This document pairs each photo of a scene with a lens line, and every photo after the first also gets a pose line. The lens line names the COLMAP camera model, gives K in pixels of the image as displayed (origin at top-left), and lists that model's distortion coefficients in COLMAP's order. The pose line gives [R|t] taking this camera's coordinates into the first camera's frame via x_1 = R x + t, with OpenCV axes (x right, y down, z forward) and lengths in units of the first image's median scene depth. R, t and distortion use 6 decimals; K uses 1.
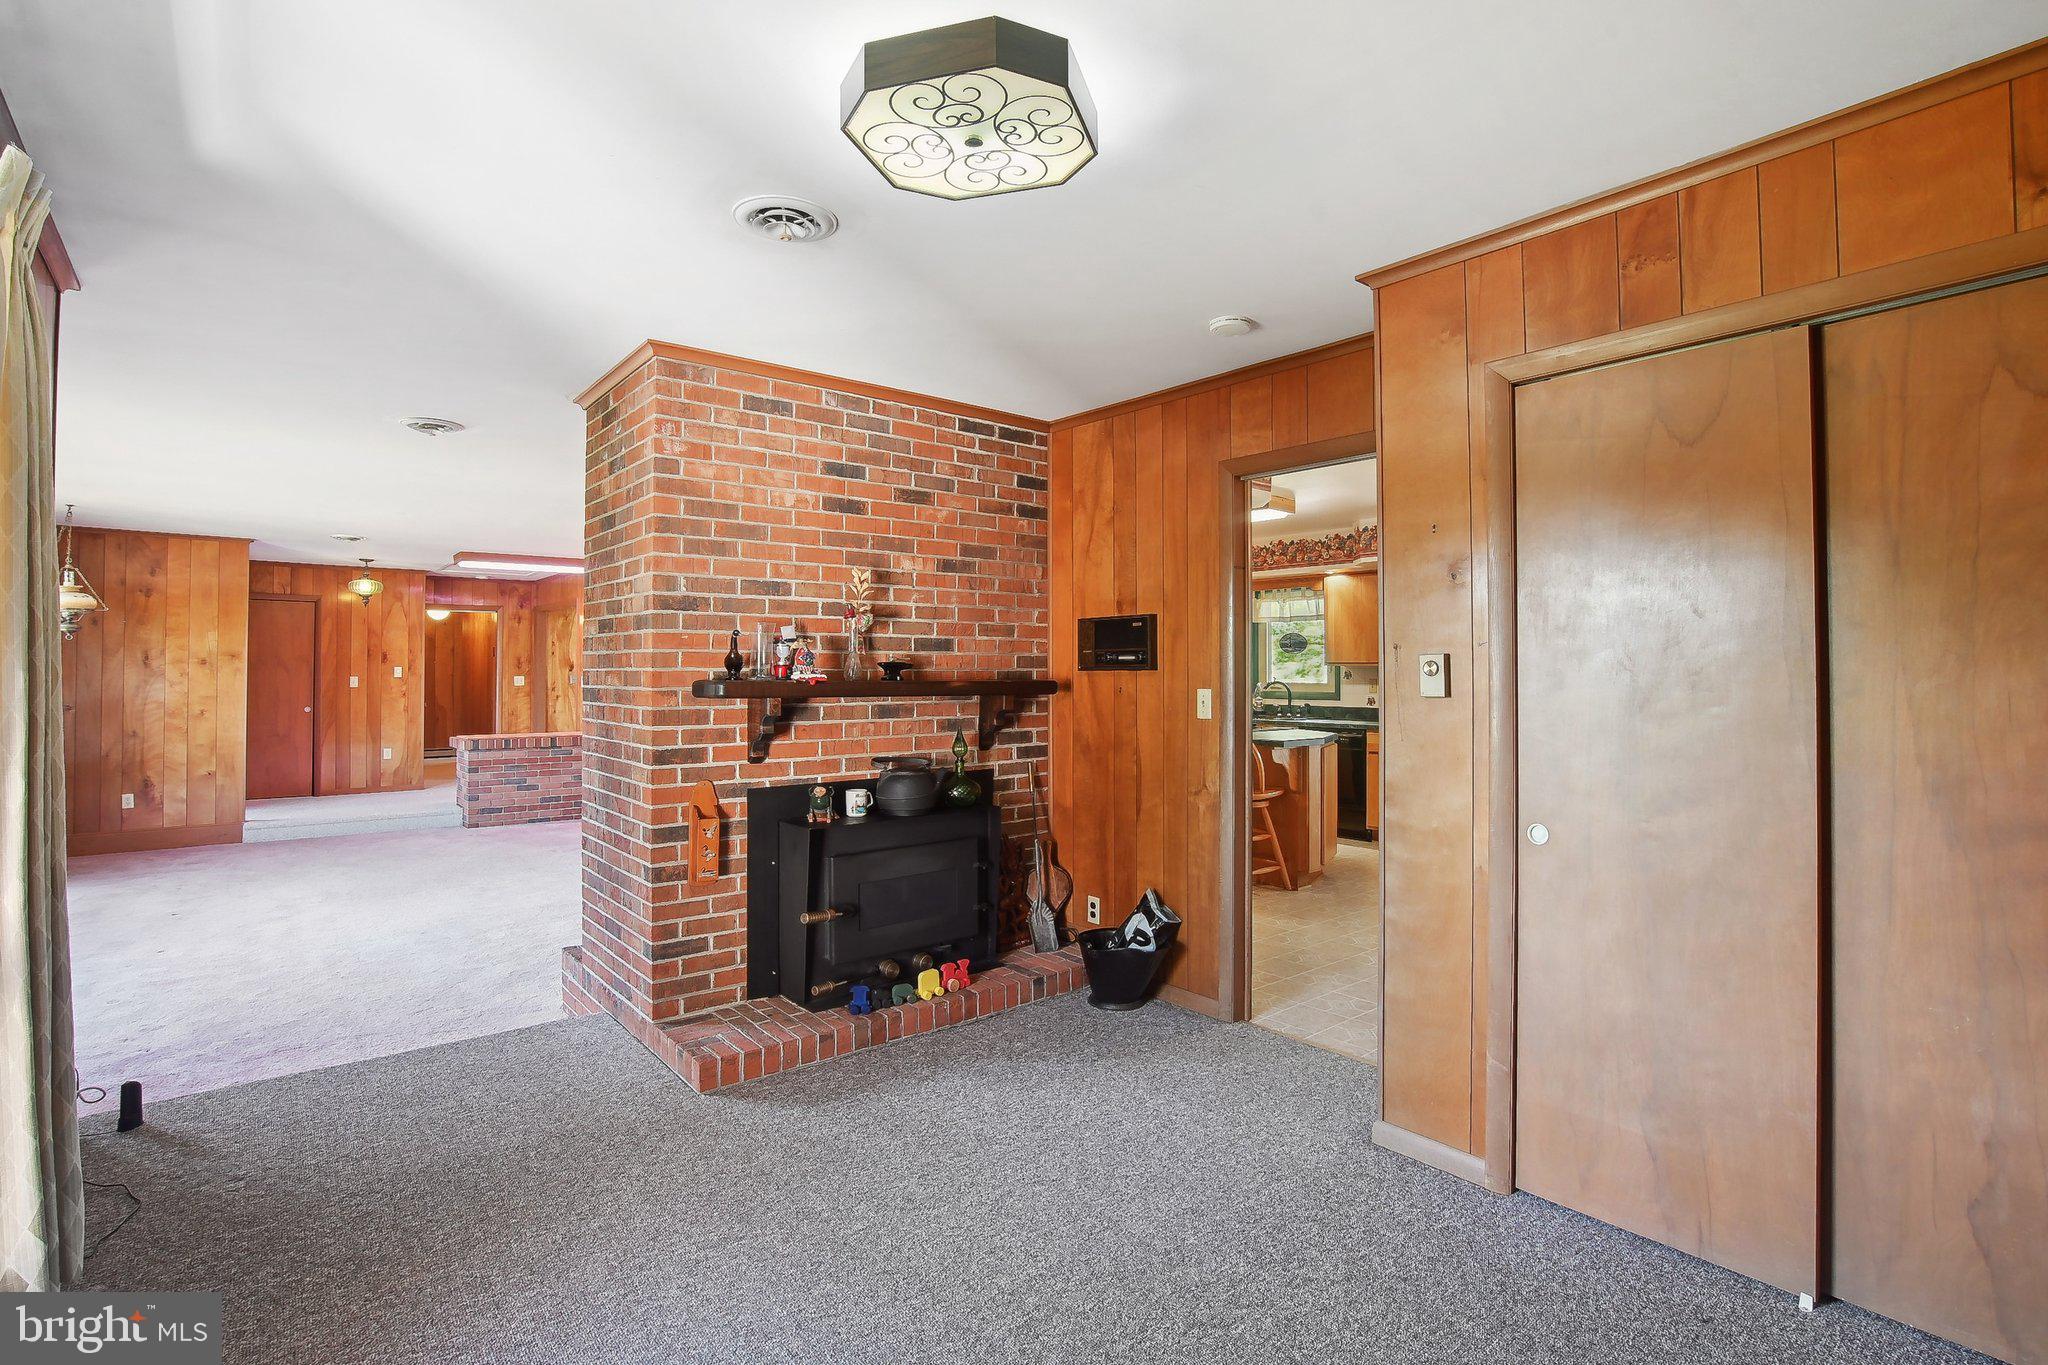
lens RADIAL K [[971.1, 0, 1024.0], [0, 971.1, 682.5], [0, 0, 1]] dist [0.001393, 0.000204]
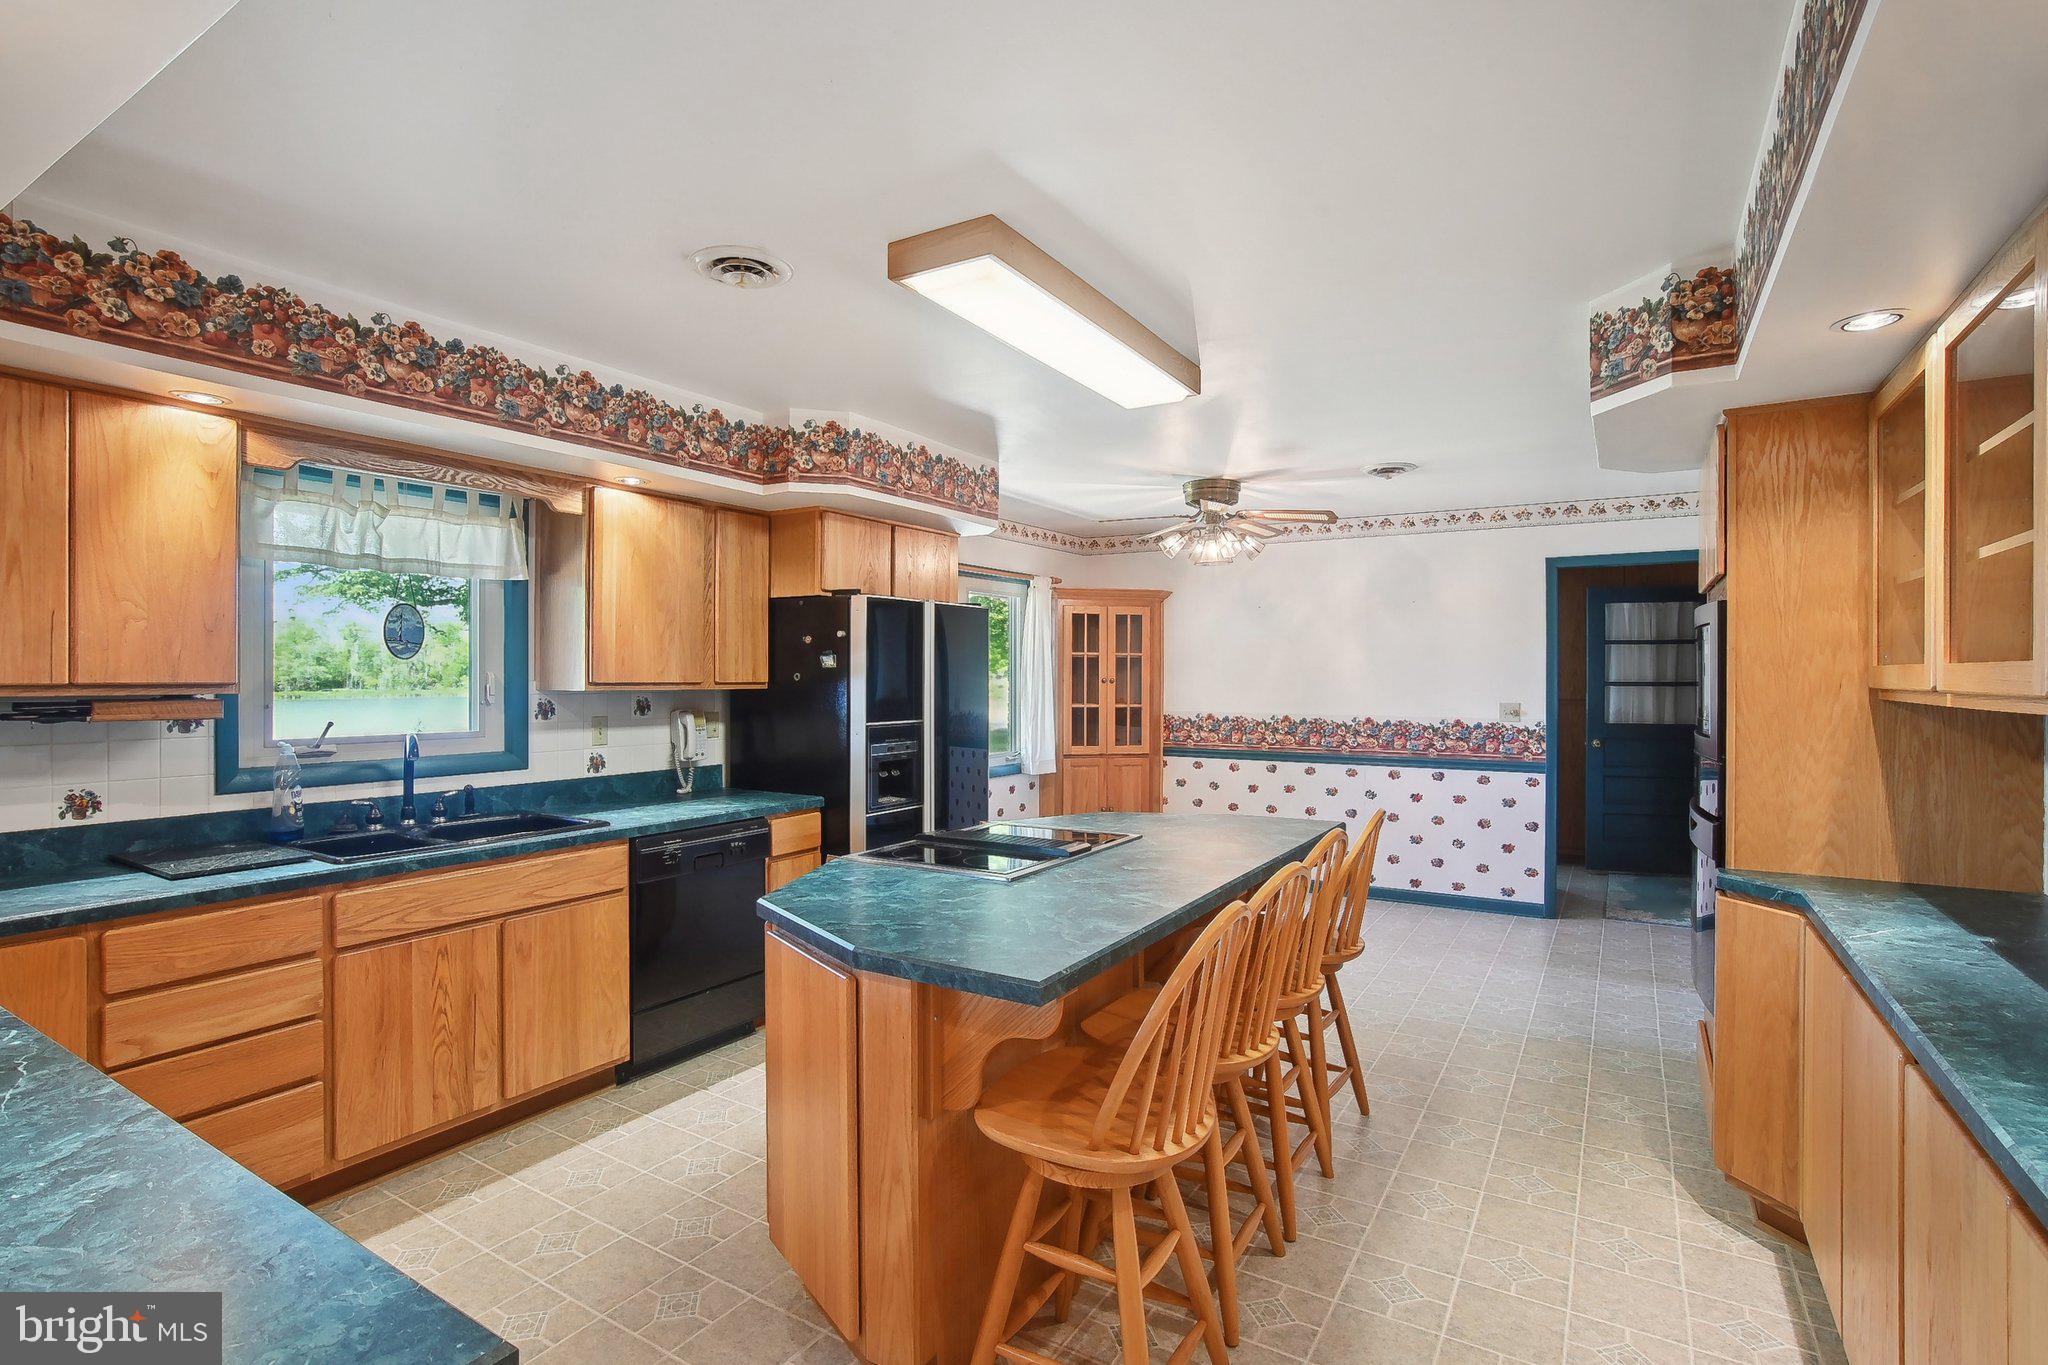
lens RADIAL K [[971.1, 0, 1024.0], [0, 971.1, 682.5], [0, 0, 1]] dist [0.001393, 0.000204]
pose [[-0.329220, -0.003260, 0.944248, -0.155912], [-0.000207, 0.999994, 0.003380, -0.021263], [-0.944253, 0.000917, -0.329219, 0.925573]]
